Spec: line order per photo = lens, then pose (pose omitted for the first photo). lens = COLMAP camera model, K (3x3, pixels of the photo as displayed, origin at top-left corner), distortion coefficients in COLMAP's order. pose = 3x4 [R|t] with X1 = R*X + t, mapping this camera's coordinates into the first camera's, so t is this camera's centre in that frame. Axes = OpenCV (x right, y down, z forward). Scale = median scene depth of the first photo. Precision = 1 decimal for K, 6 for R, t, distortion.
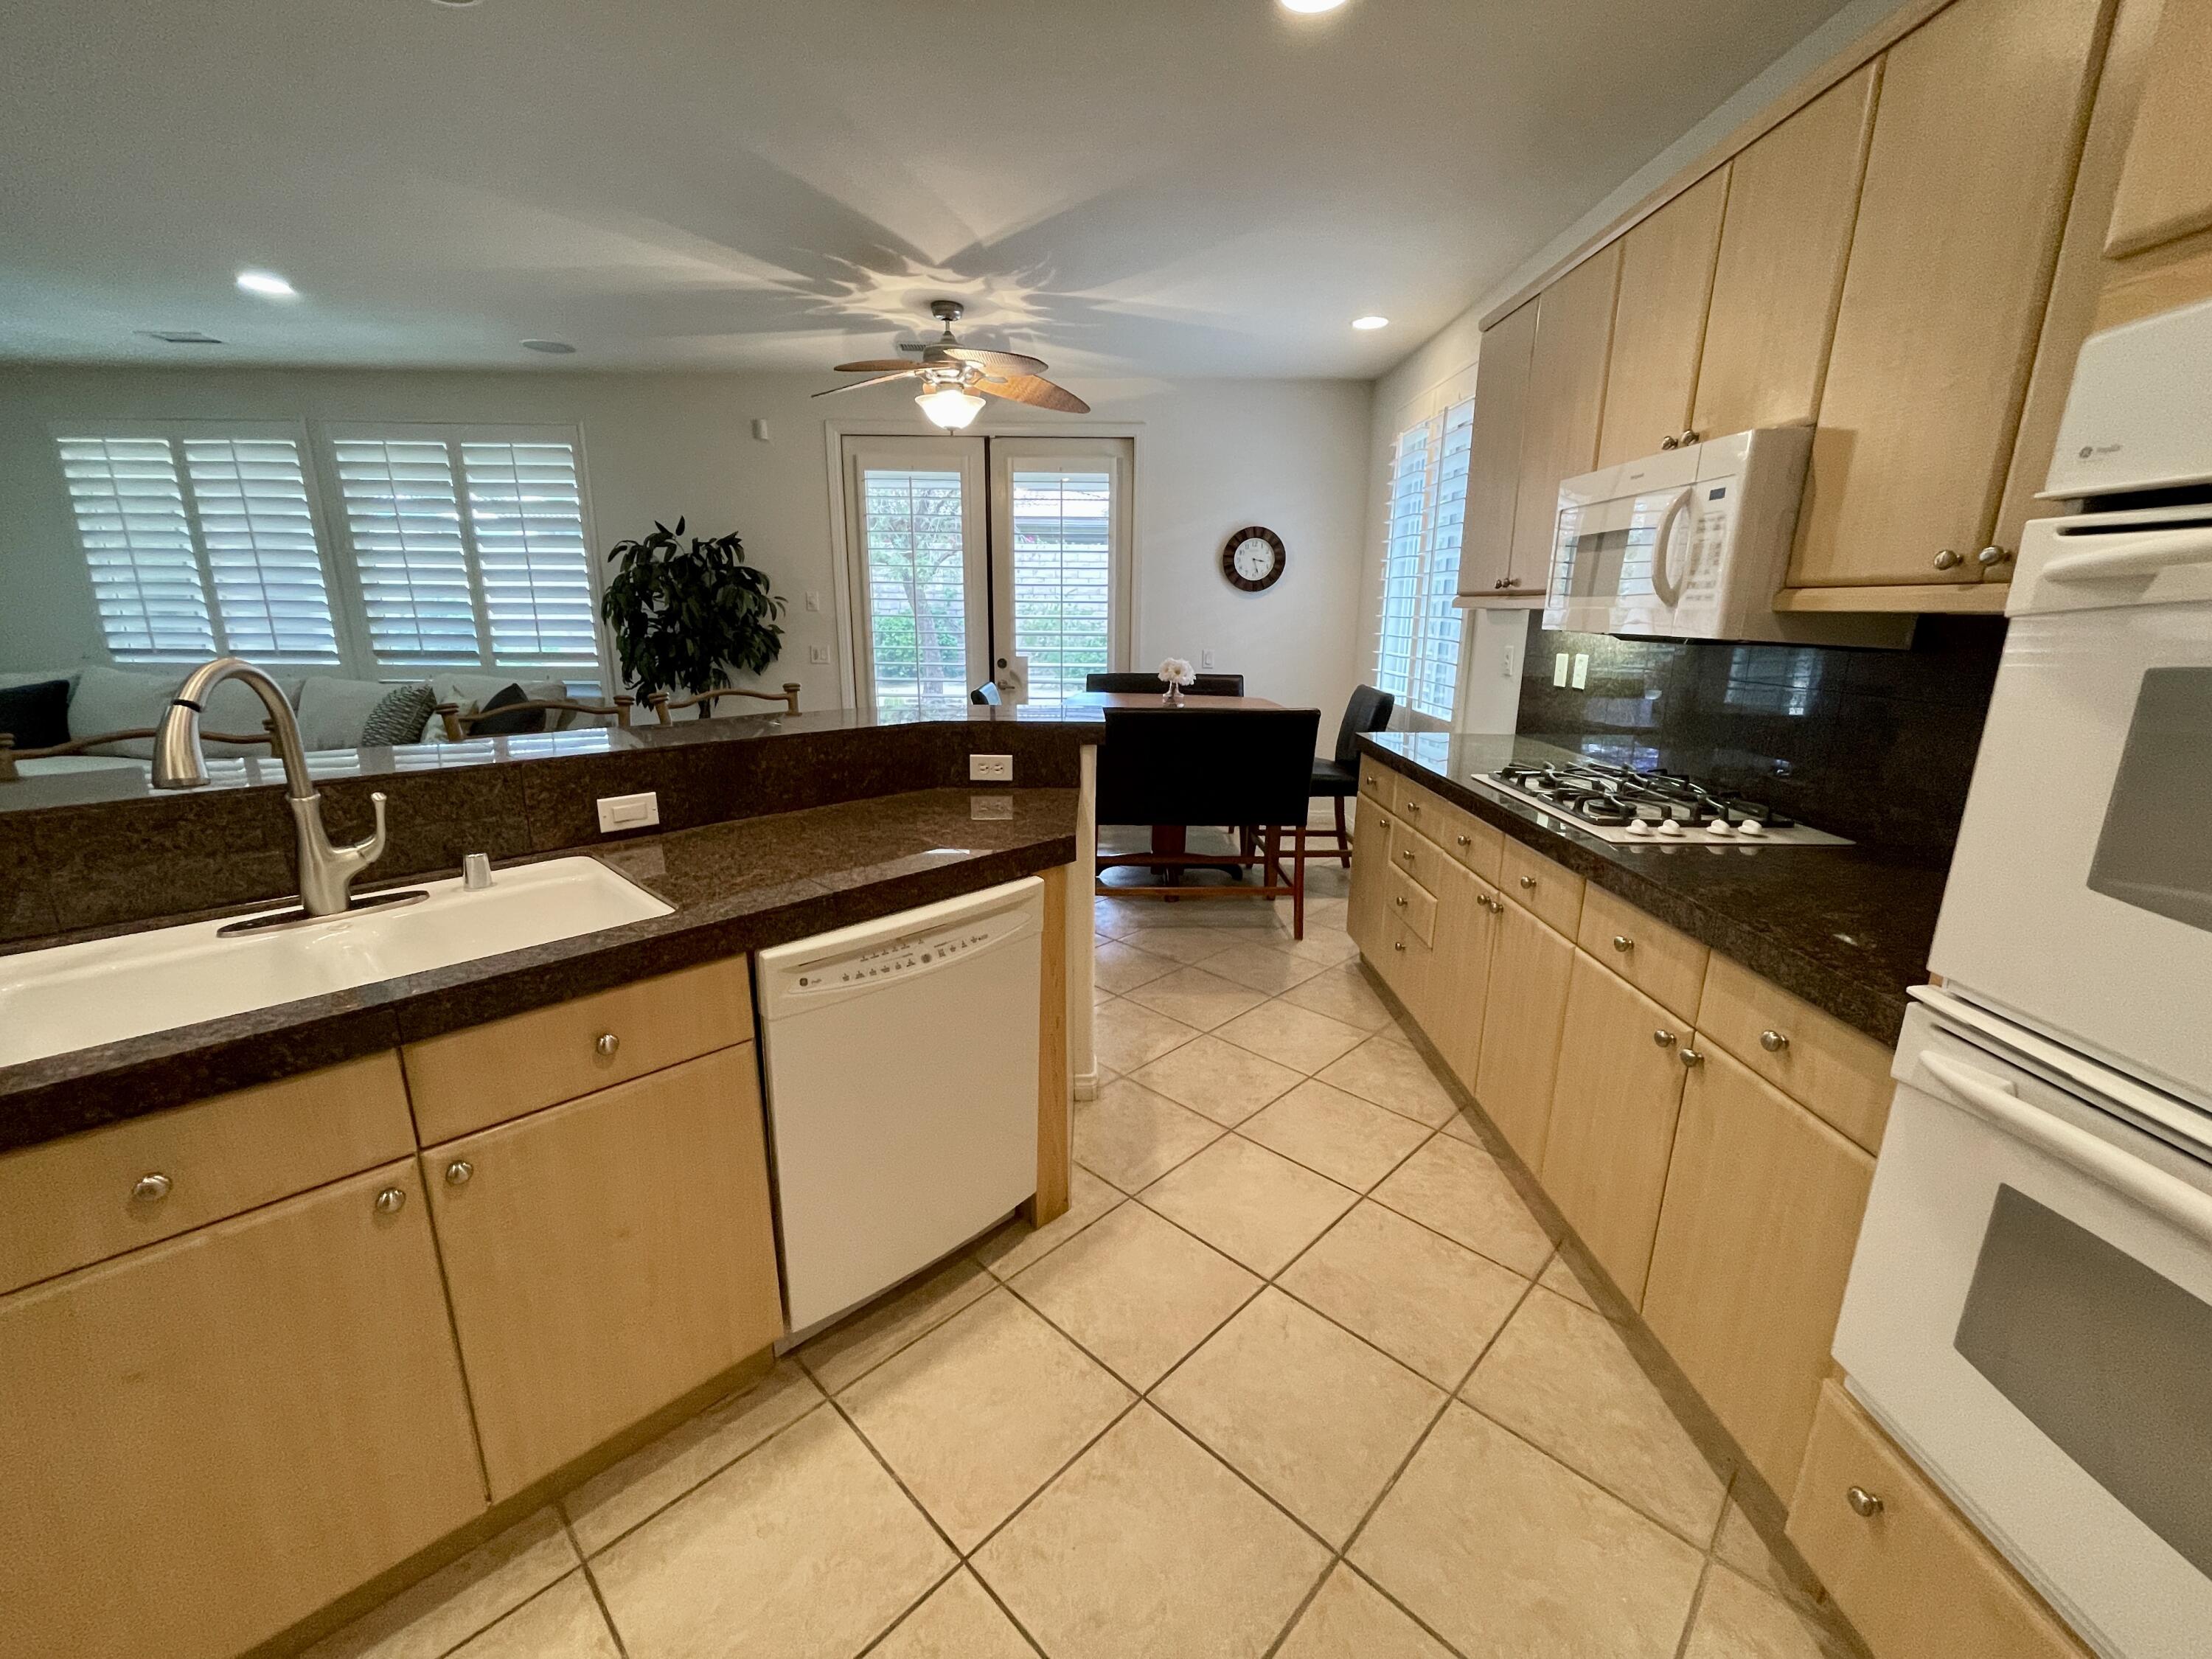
lens RADIAL K [[895.2, 0, 1106.0], [0, 895.2, 829.5], [0, 0, 1]] dist [-0.021729, 0.010246]
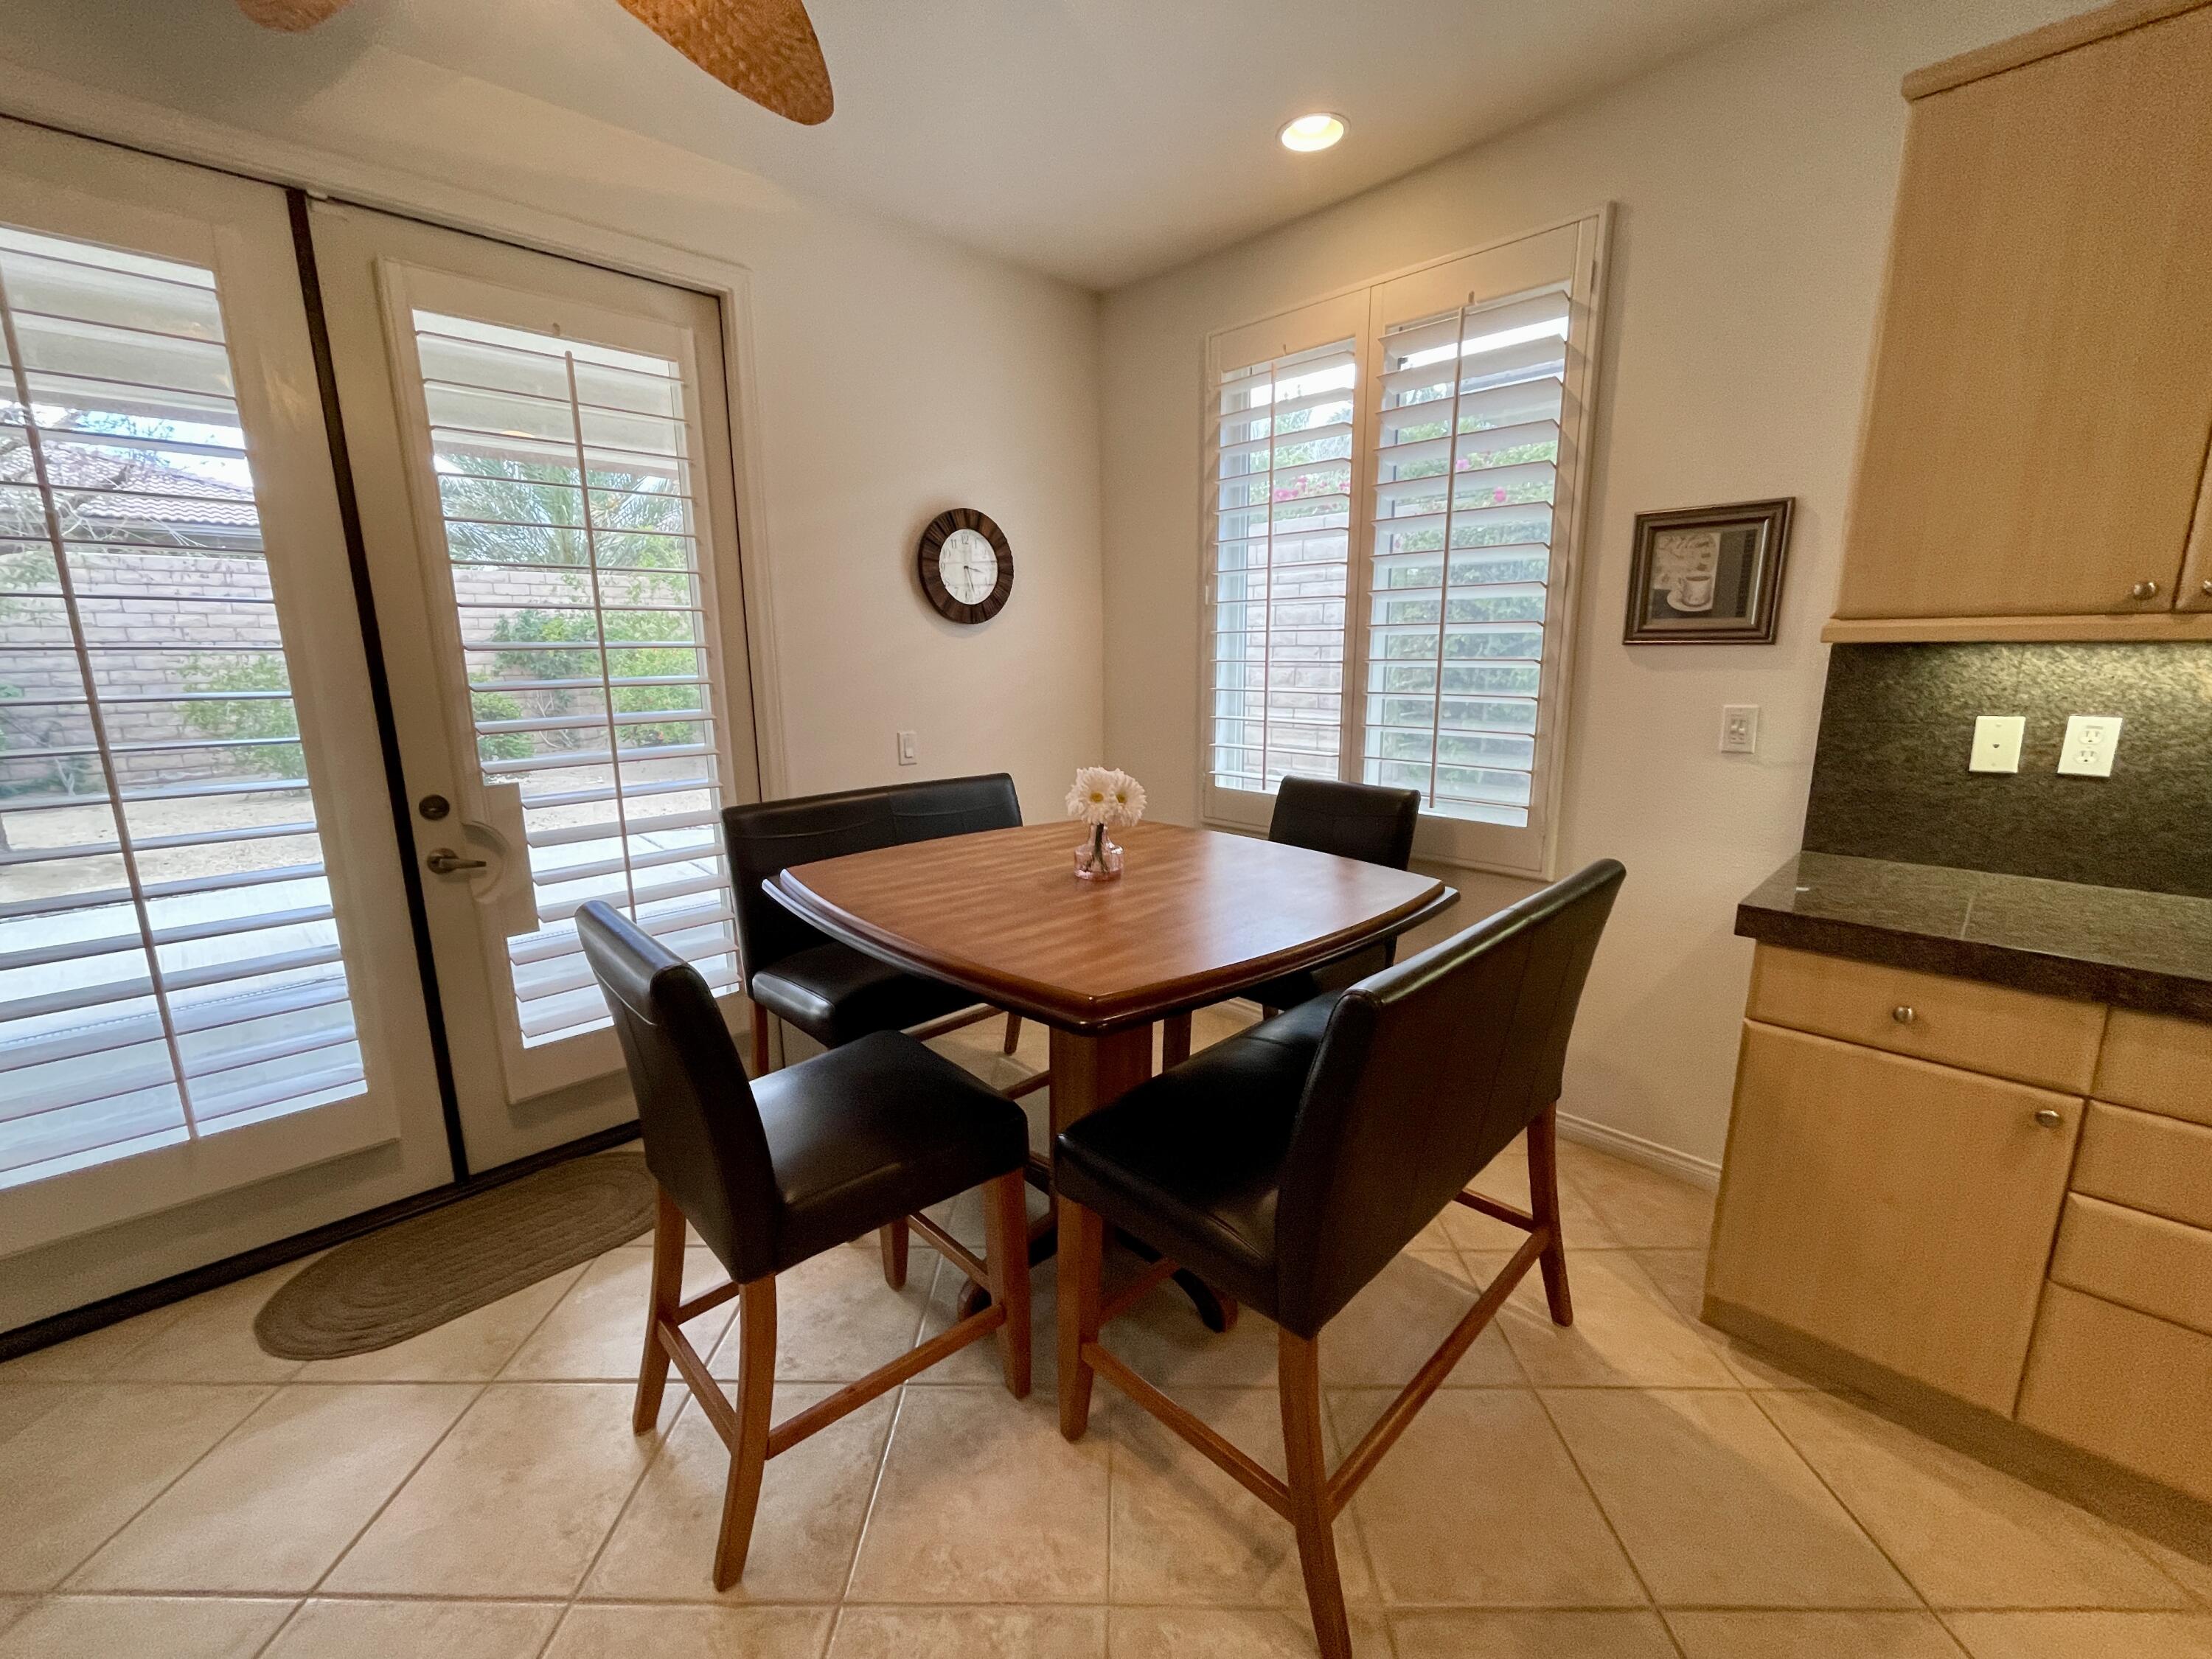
lens RADIAL K [[893.0, 0, 1127.6], [0, 893.0, 821.2], [0, 0, 1]] dist [0.013631, 0.000065]
pose [[0.723315, -0.150481, 0.673922, -0.178420], [0.184184, 0.982651, 0.021734, -0.145980], [-0.665501, 0.108405, 0.738483, 0.562539]]
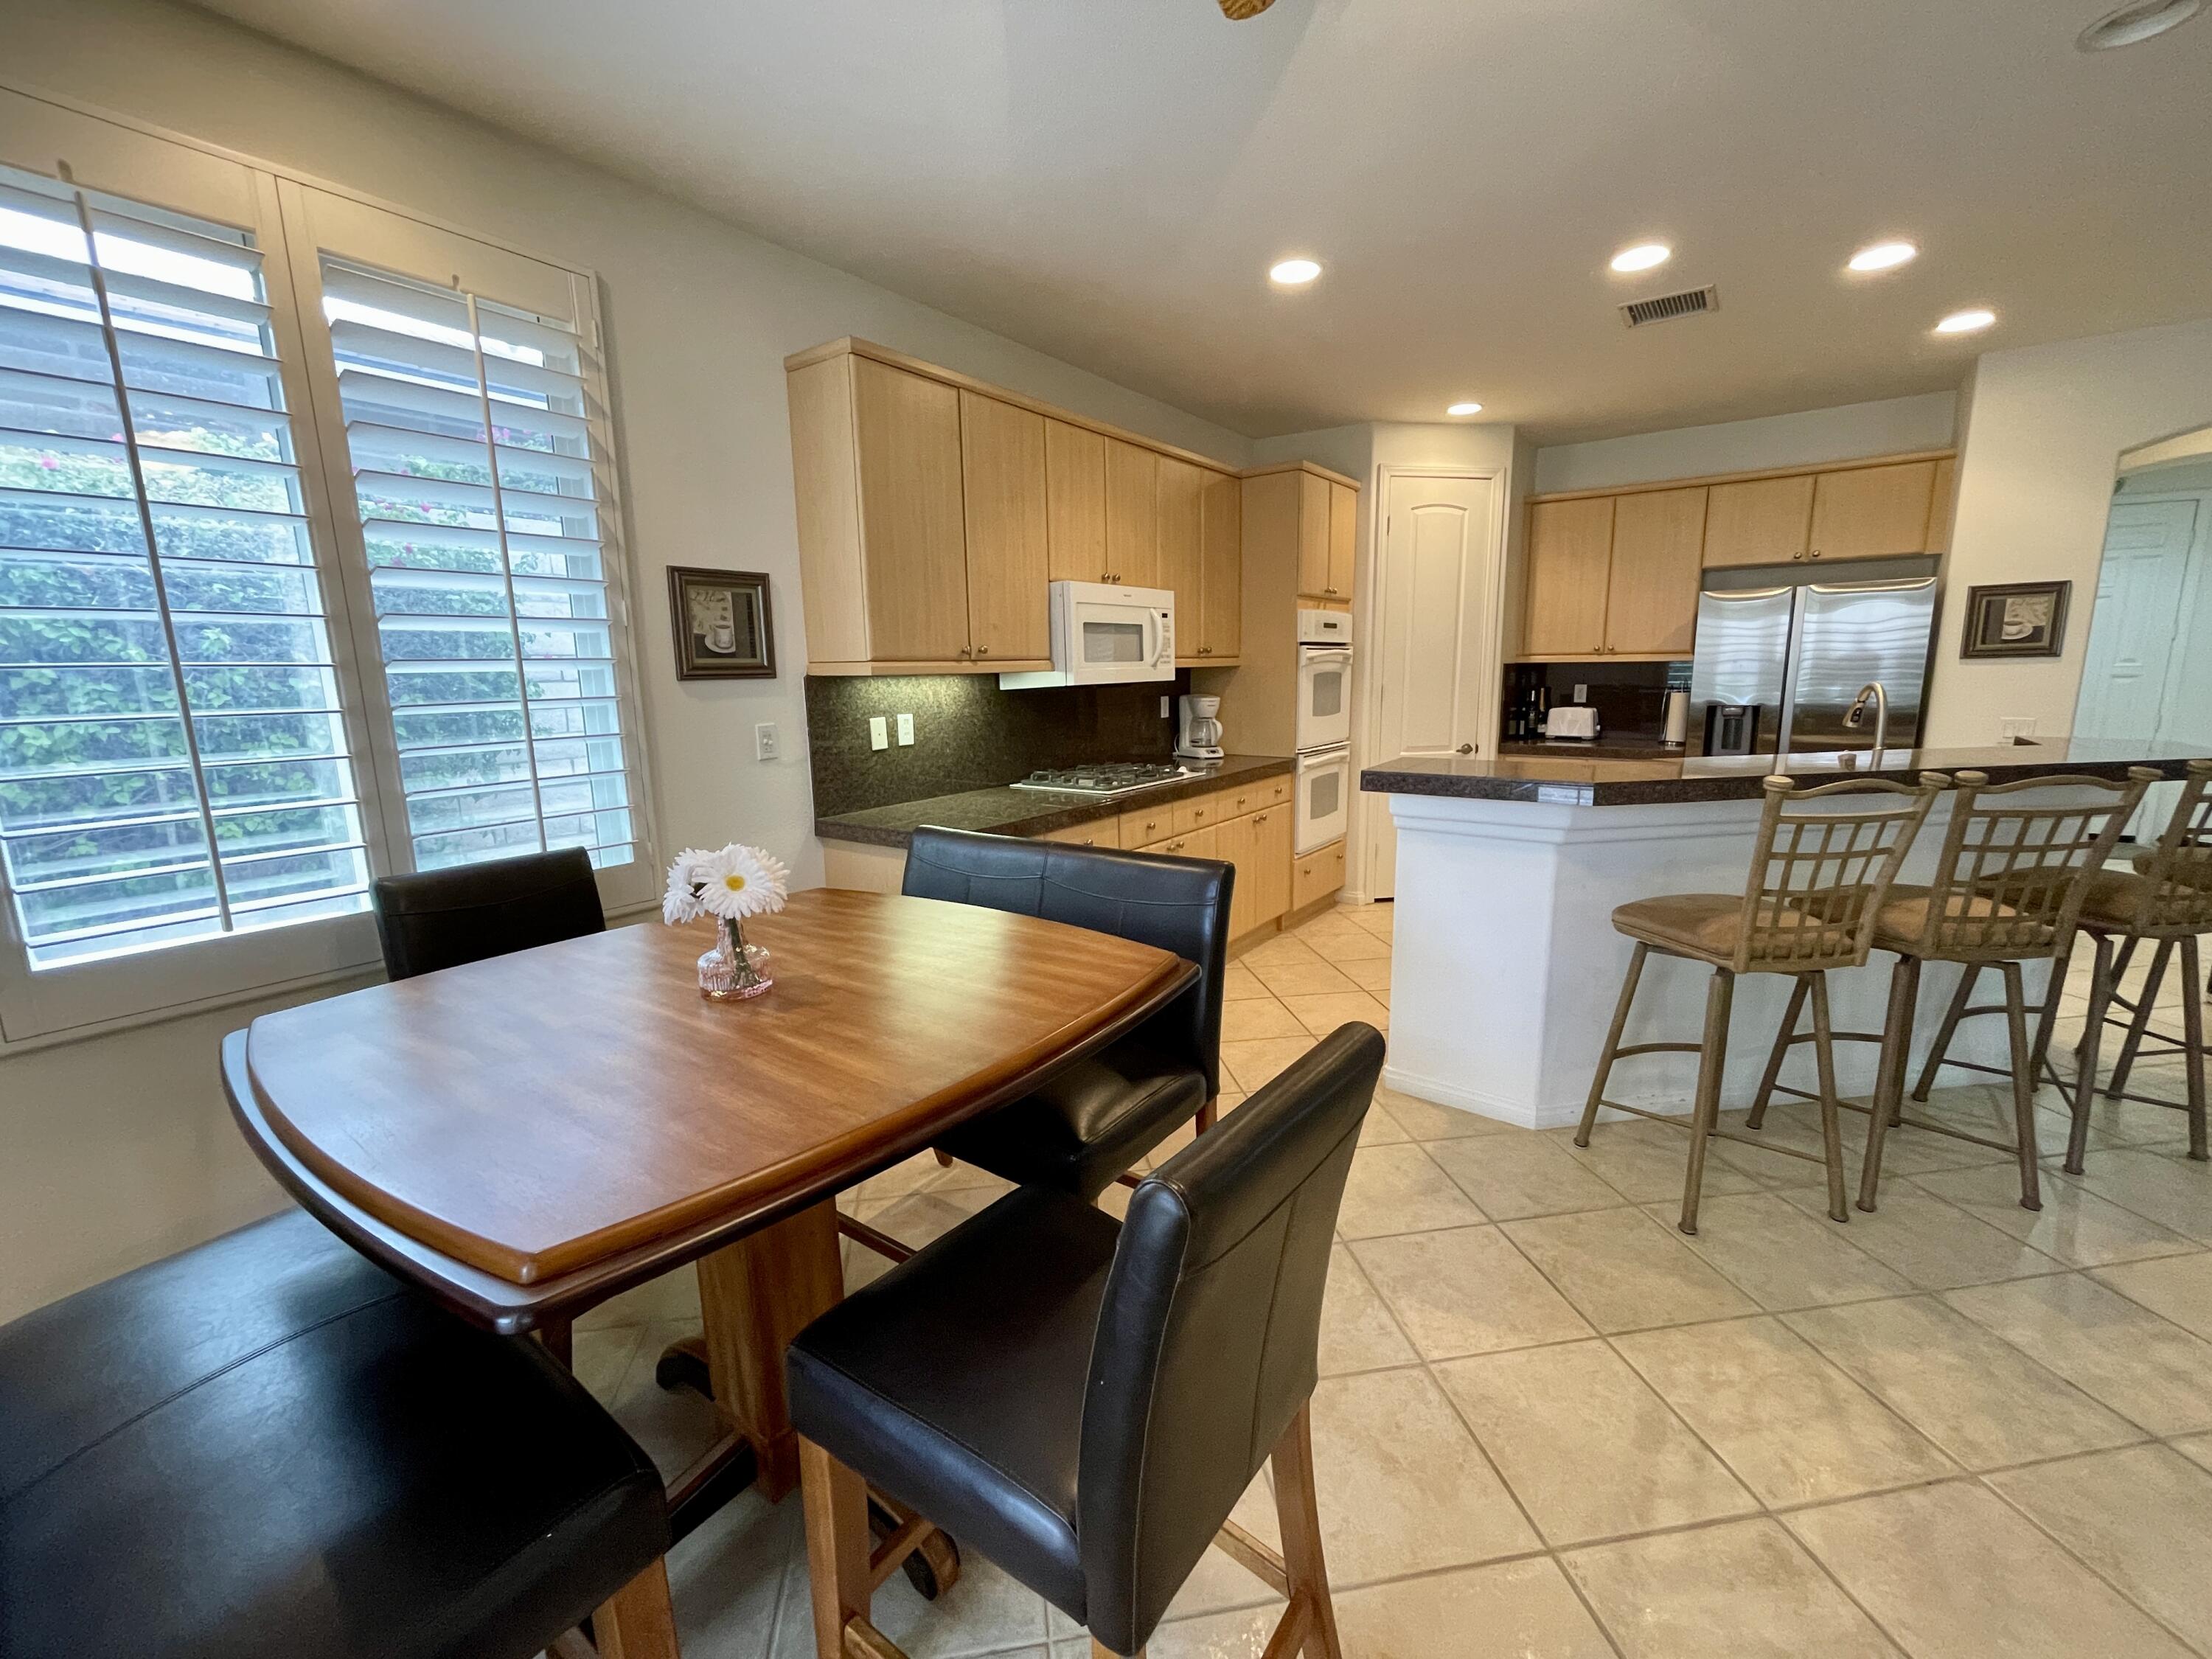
lens RADIAL K [[891.5, 0, 1106.0], [0, 891.5, 829.5], [0, 0, 1]] dist [-0.001779, 0.000330]
pose [[-0.799349, -0.105774, 0.591484, -0.185661], [0.155025, 0.914753, 0.373088, -0.248004], [-0.580524, 0.389922, -0.714809, 0.962146]]
